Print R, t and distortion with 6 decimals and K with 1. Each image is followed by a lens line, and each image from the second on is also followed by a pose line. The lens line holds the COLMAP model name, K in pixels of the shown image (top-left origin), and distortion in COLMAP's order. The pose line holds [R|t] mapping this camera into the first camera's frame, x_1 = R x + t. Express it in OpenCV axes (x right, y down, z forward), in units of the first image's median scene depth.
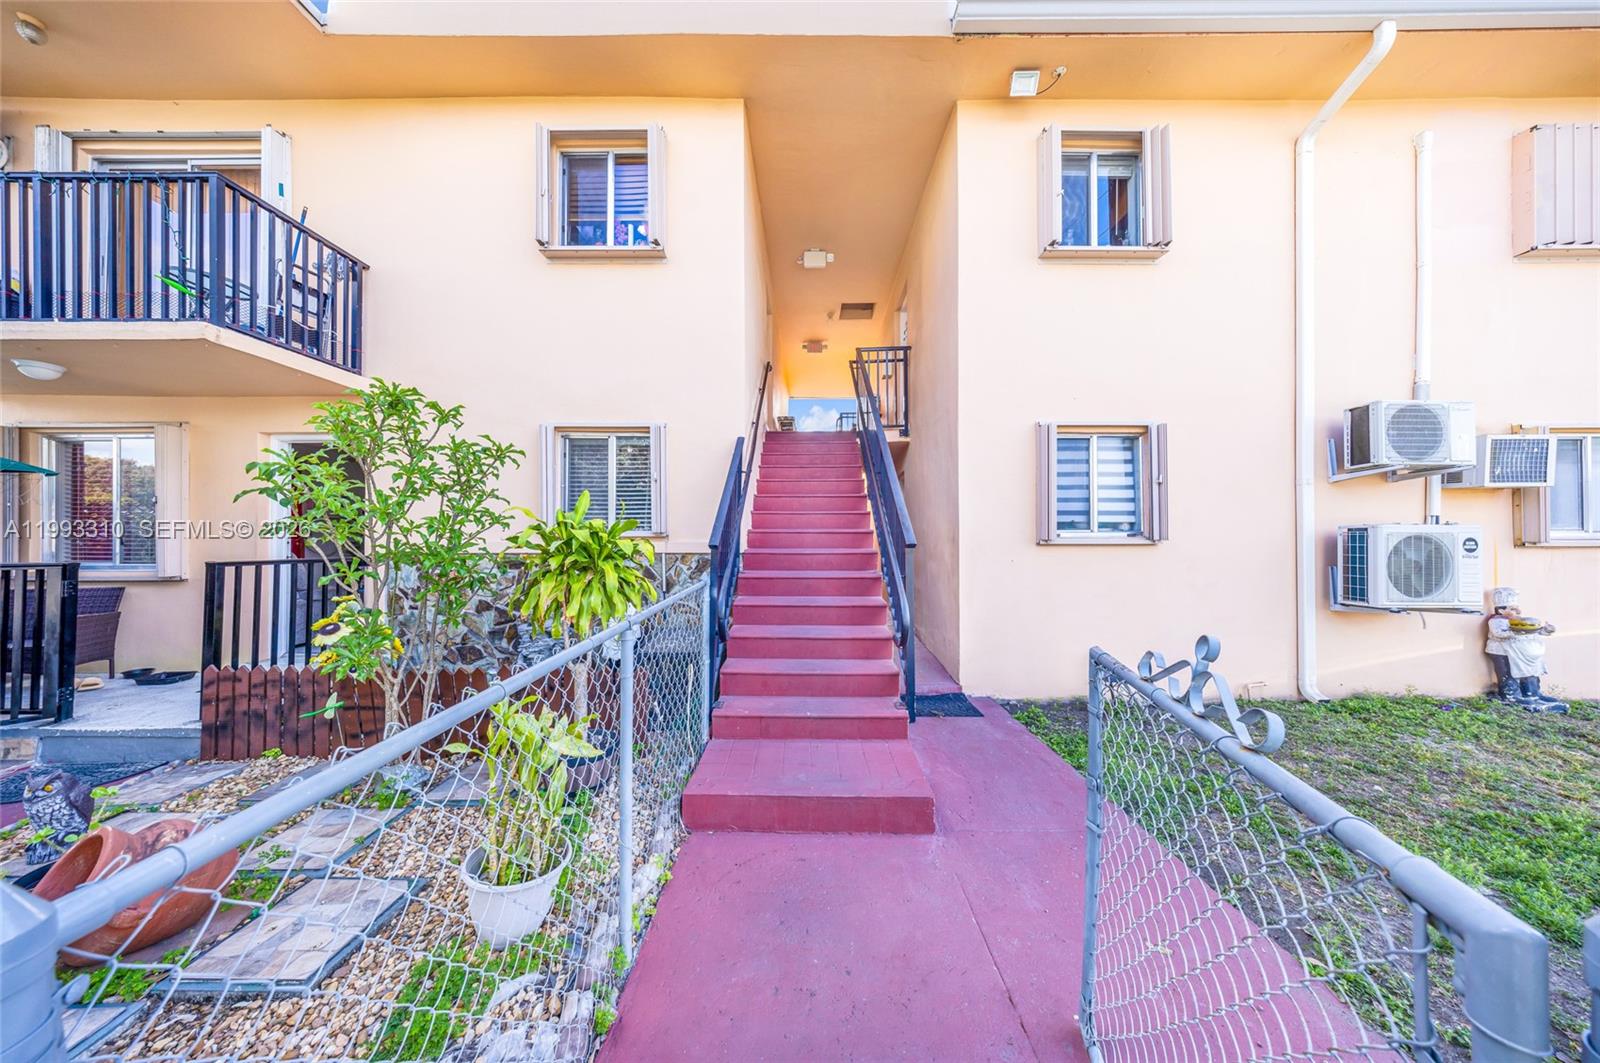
lens RADIAL K [[854.9, 0, 800.0], [0, 854.9, 531.5], [0, 0, 1]] dist [-0.000823, -0.000232]
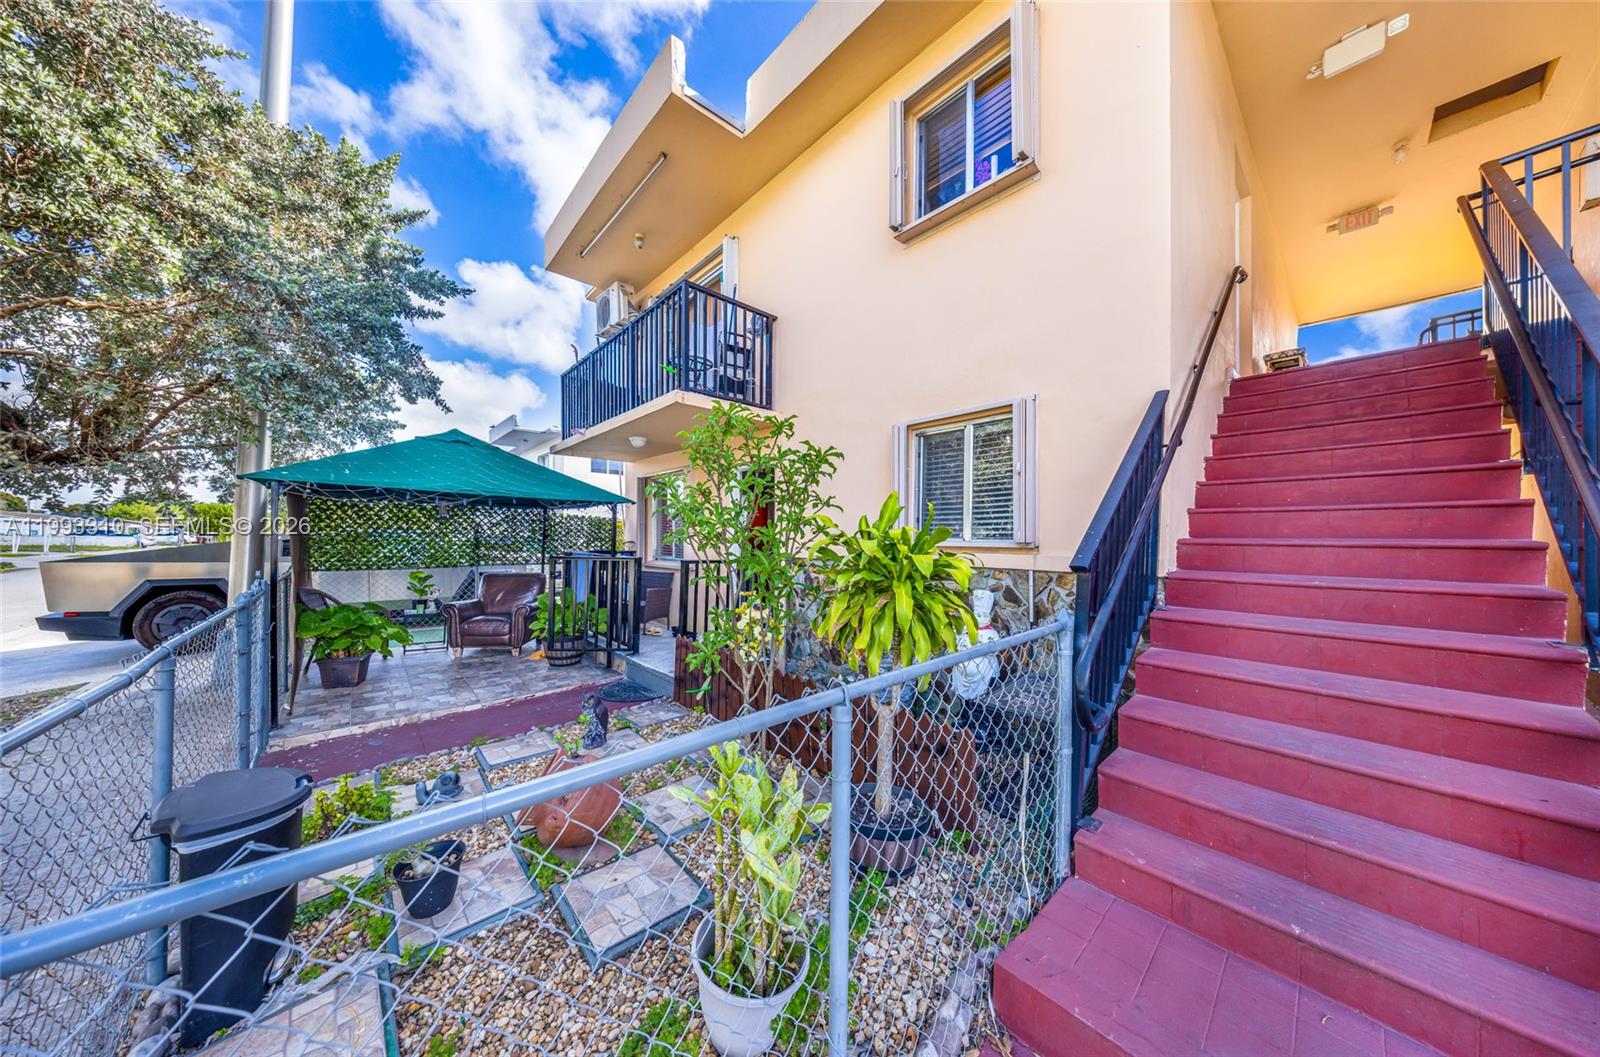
lens RADIAL K [[494.3, 0, 776.9], [0, 494.3, 538.8], [0, 0, 1]] dist [-0.001833, -0.000124]
pose [[0.625345, 0.006526, -0.780321, 0.040033], [0.005980, 0.999896, 0.013155, -0.009764], [0.780325, -0.012893, 0.625241, 0.597689]]
